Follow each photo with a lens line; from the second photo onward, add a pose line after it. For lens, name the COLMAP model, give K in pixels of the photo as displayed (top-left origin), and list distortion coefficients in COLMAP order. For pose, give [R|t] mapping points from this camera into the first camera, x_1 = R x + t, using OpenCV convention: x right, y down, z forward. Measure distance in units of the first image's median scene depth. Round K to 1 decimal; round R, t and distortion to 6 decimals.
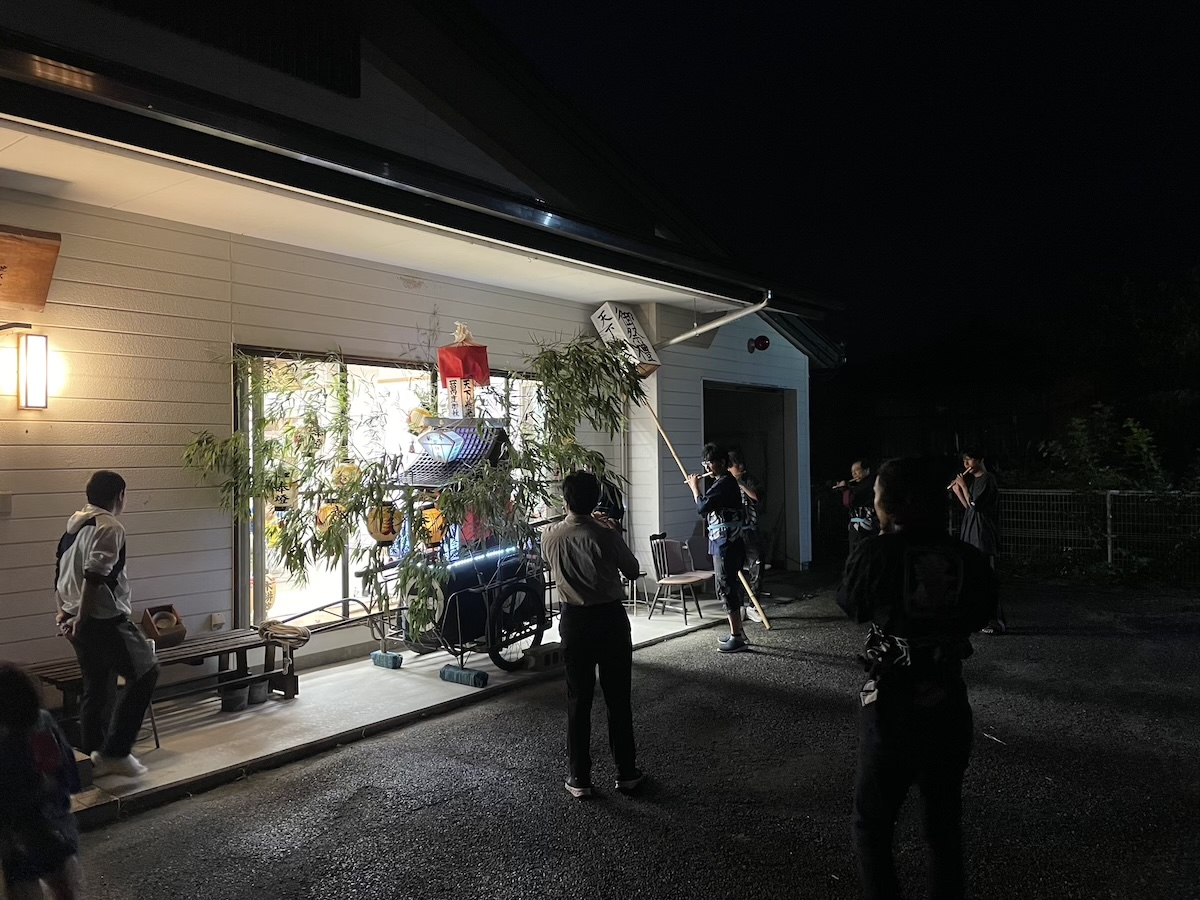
lens RADIAL K [[905.7, 0, 602.7], [0, 905.7, 441.4], [0, 0, 1]] dist [-0.014847, -0.006355]
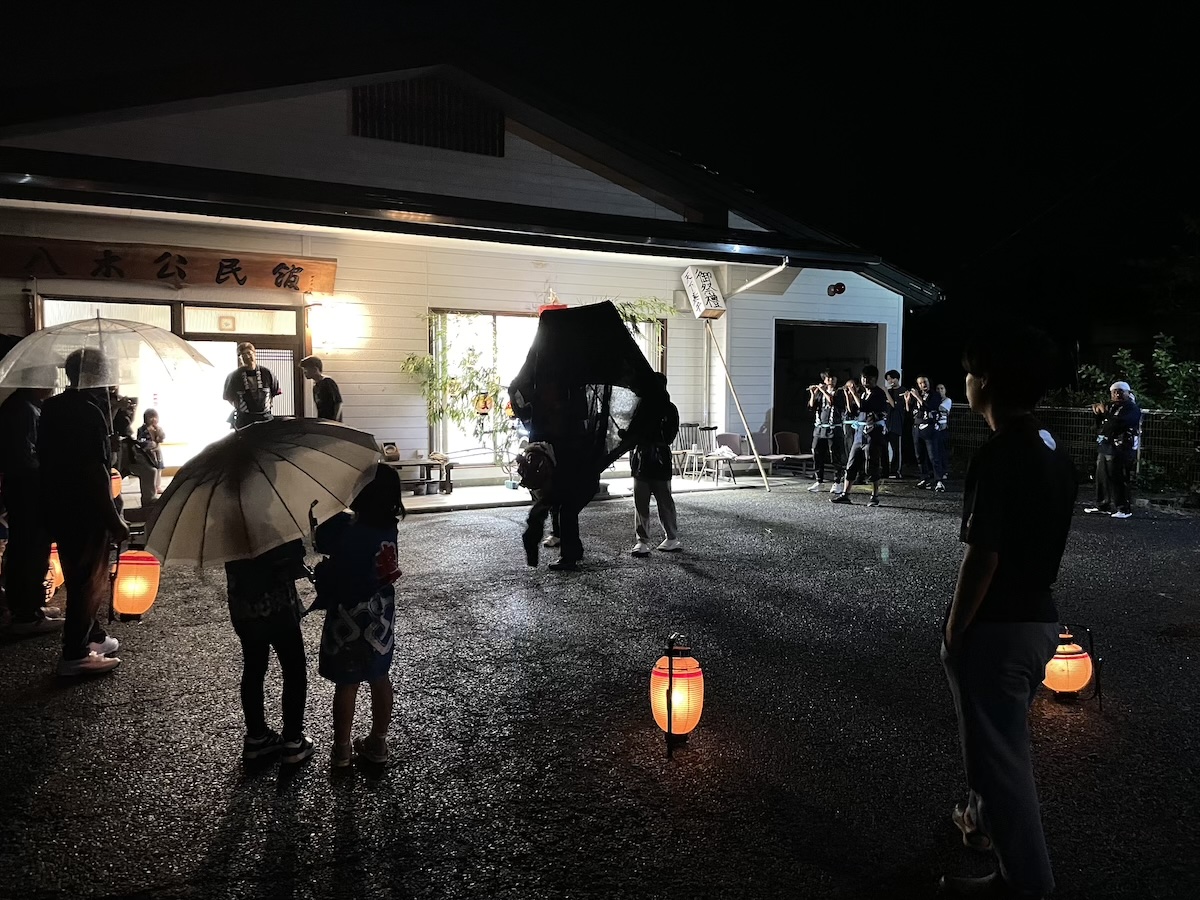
lens RADIAL K [[940.8, 0, 610.3], [0, 940.8, 446.3], [0, 0, 1]] dist [0.056092, -0.018755]
pose [[0.912491, 0.043884, -0.406737, 0.565370], [-0.009970, 0.996320, 0.085128, 0.006040], [0.408976, -0.073624, 0.909570, -0.490717]]
